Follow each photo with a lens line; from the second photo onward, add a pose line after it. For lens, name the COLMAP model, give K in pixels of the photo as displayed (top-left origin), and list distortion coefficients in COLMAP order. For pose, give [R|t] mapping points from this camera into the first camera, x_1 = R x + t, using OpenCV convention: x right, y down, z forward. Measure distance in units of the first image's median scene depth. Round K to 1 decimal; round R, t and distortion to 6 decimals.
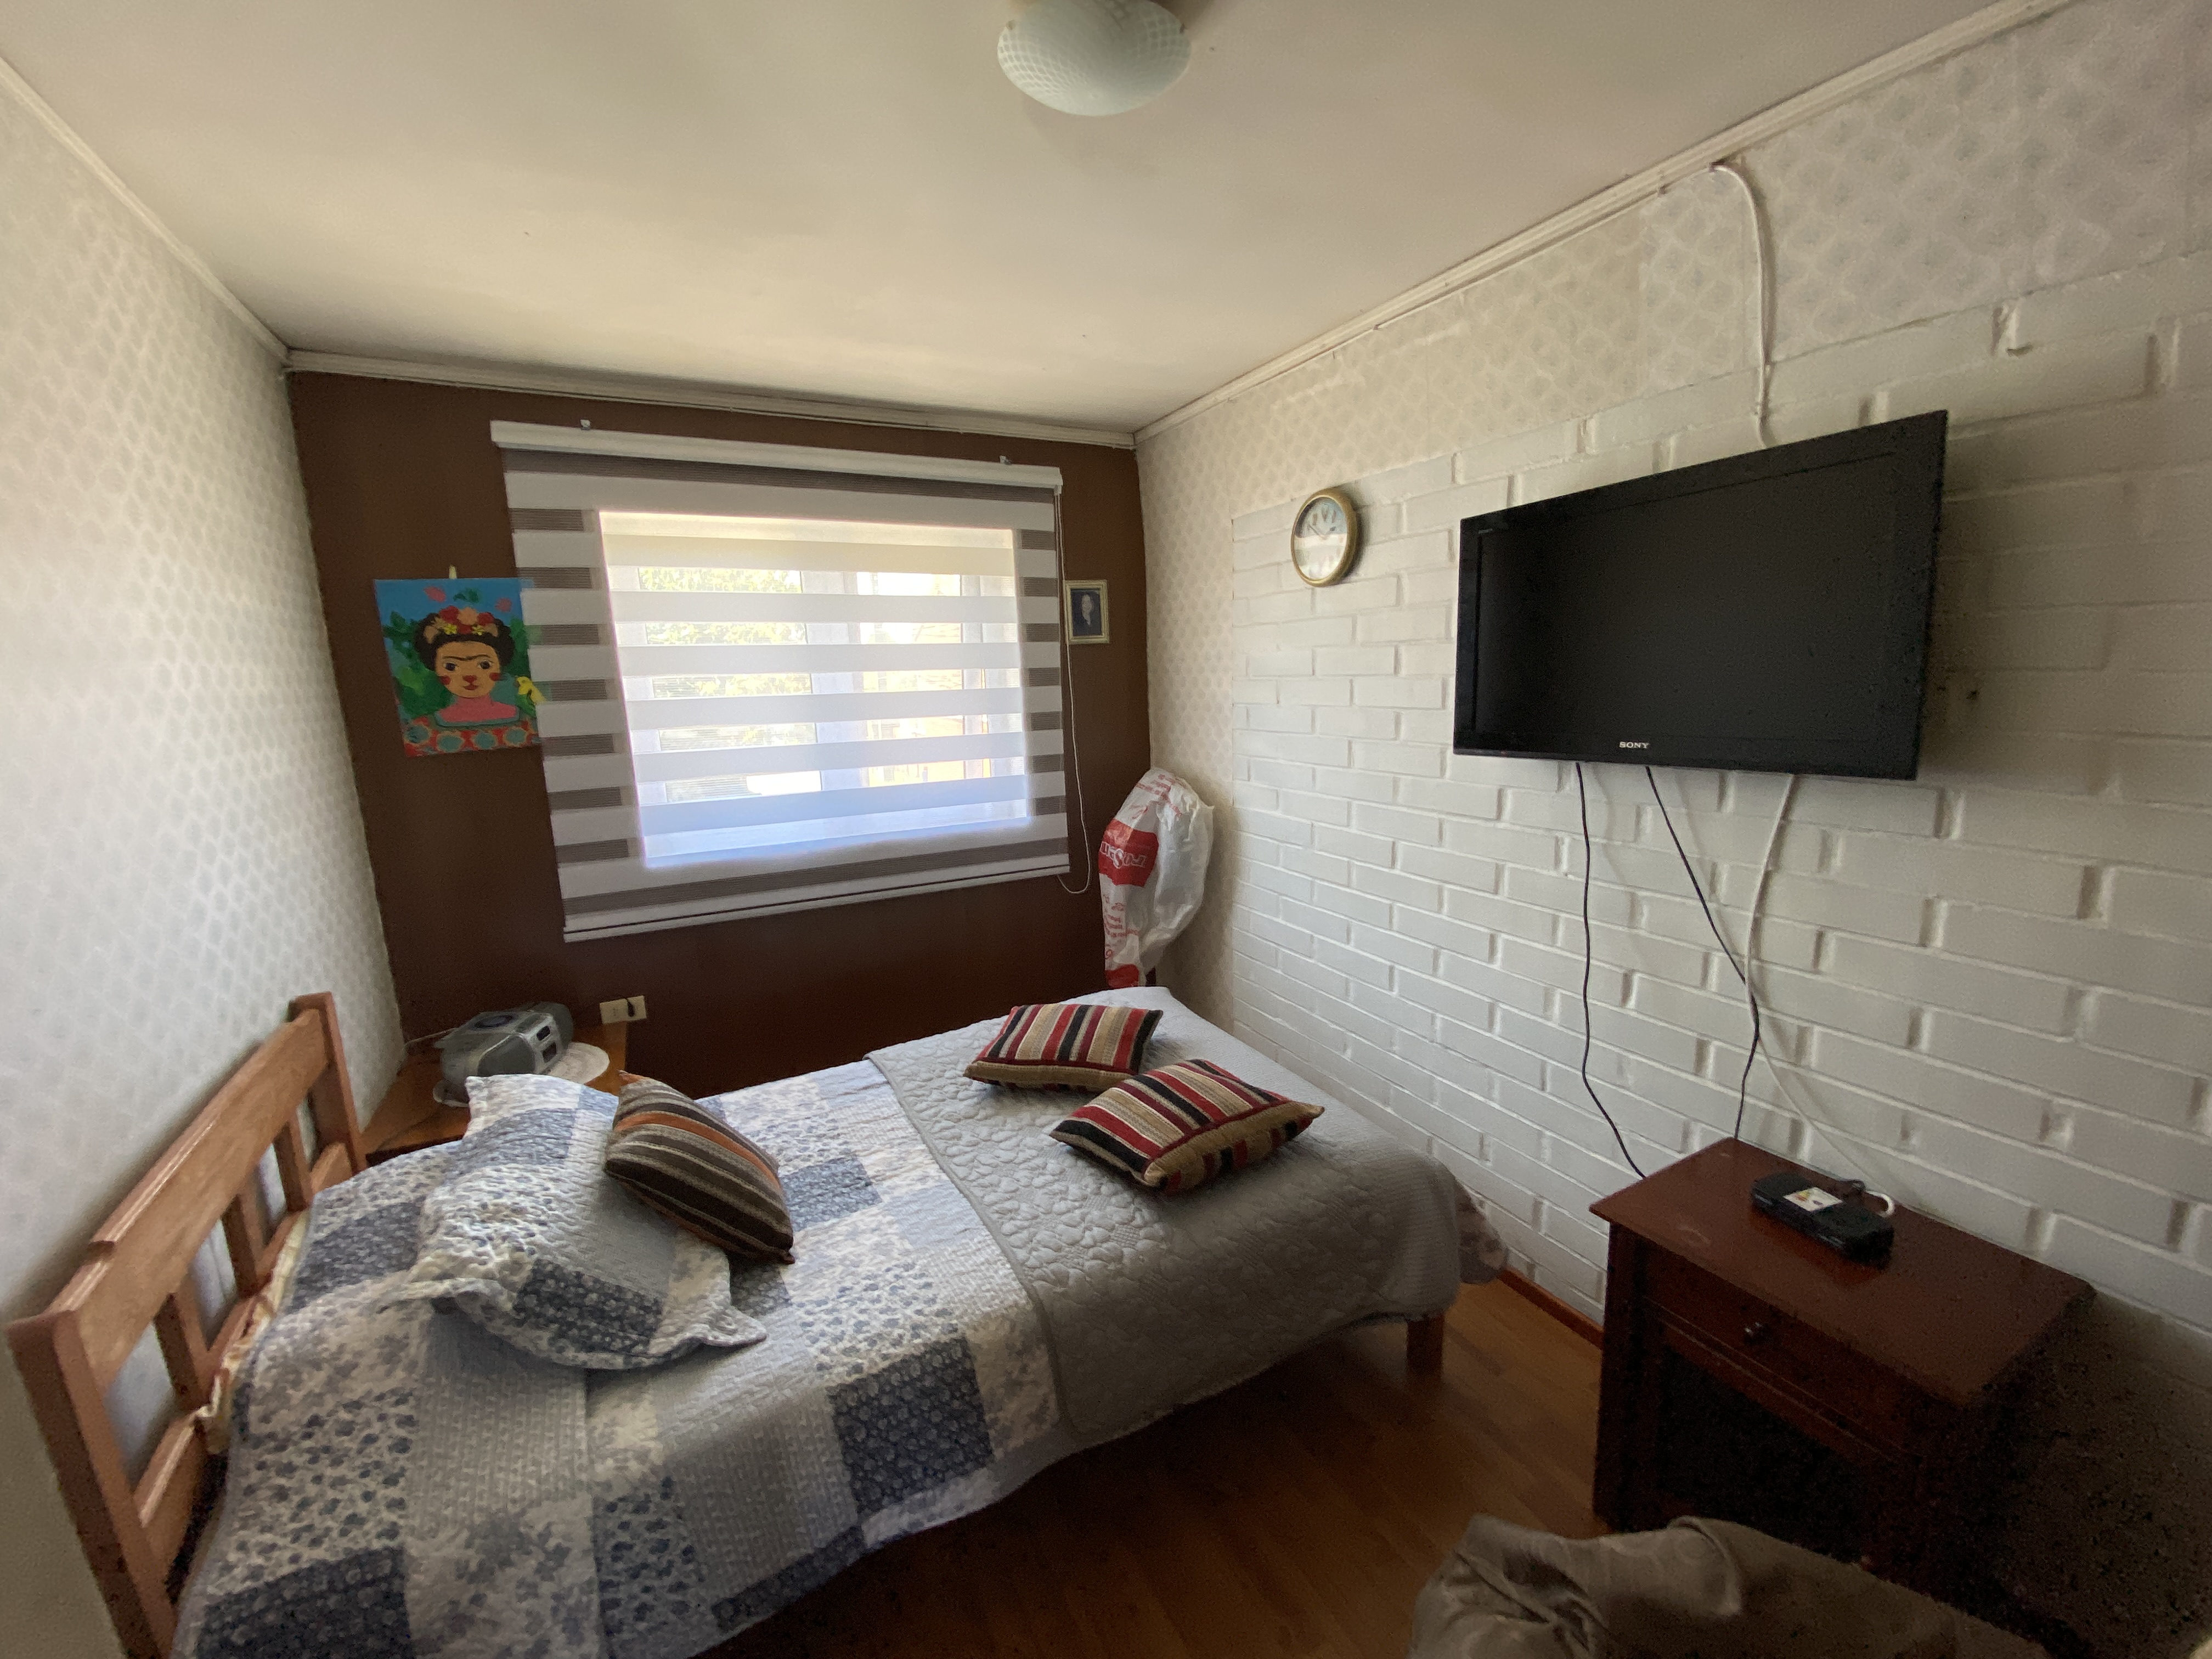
lens RADIAL K [[906.1, 0, 1101.2], [0, 906.1, 834.9], [0, 0, 1]] dist [0.012837, -0.018264]
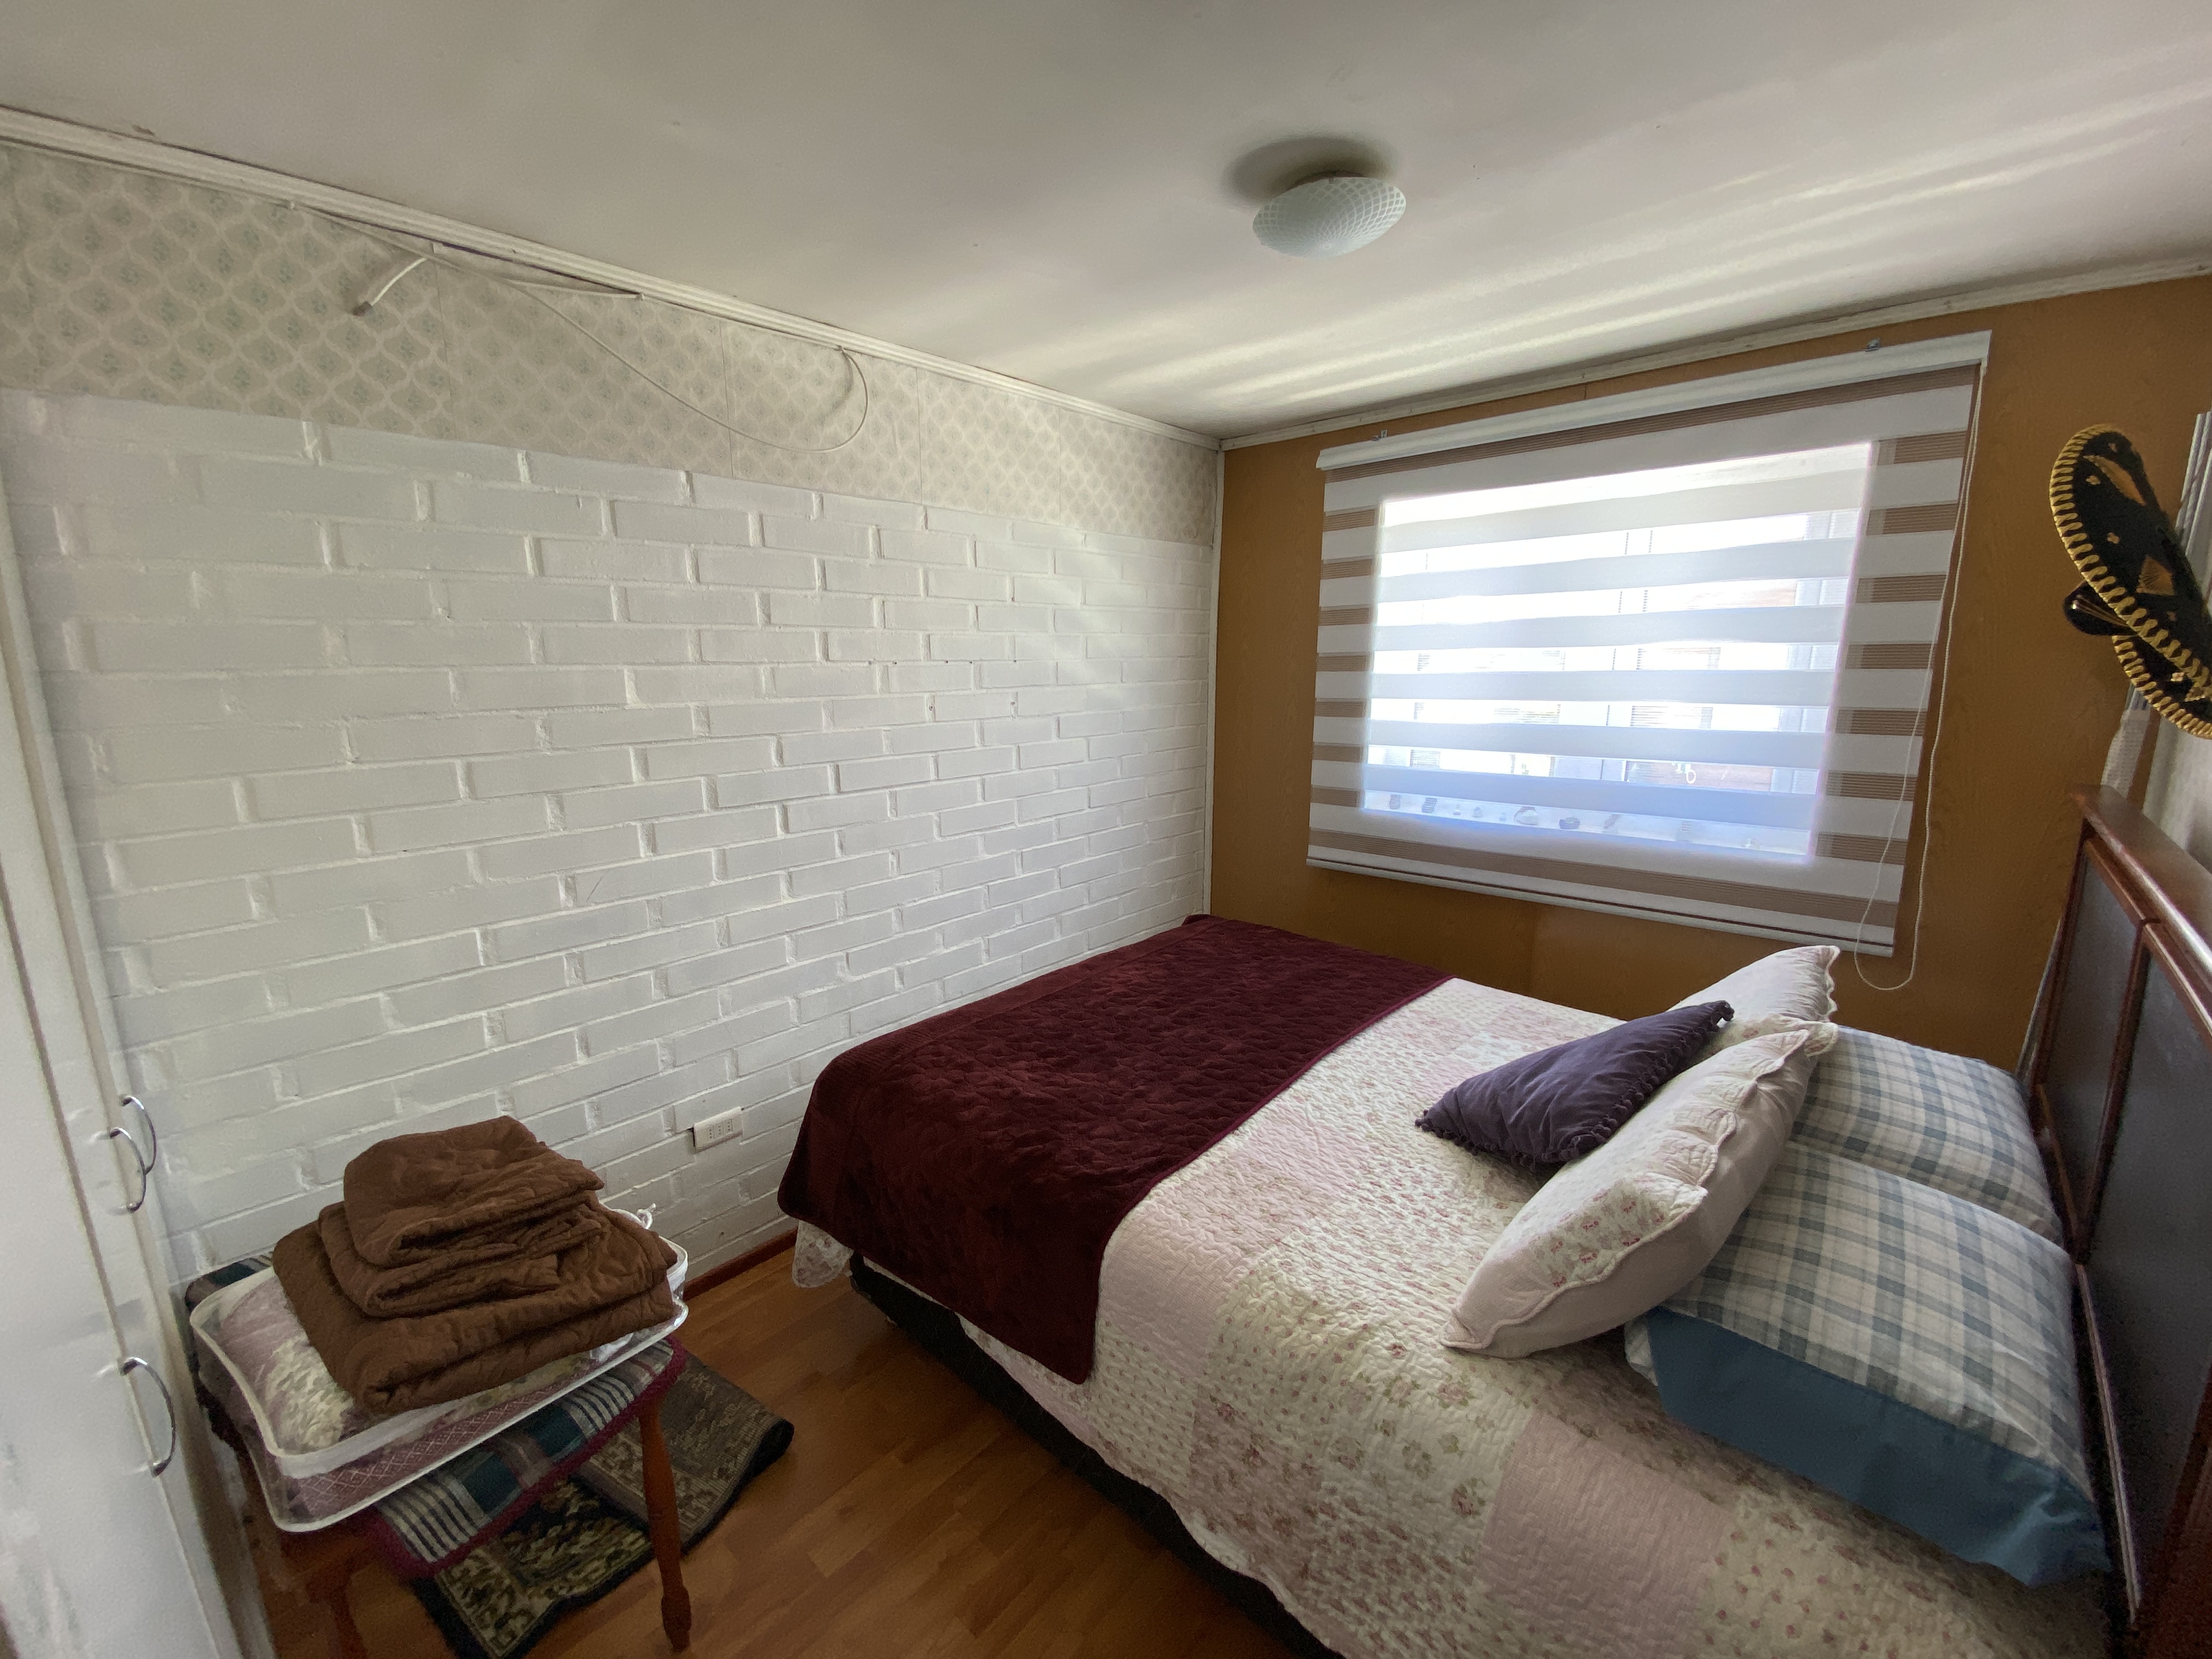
lens RADIAL K [[906.1, 0, 1101.2], [0, 906.1, 834.9], [0, 0, 1]] dist [0.012837, -0.018264]
pose [[0.329197, 0.197891, -0.923292, 0.461103], [-0.163353, 0.974986, 0.150728, -0.062401], [0.930024, 0.101204, 0.353288, 0.288176]]
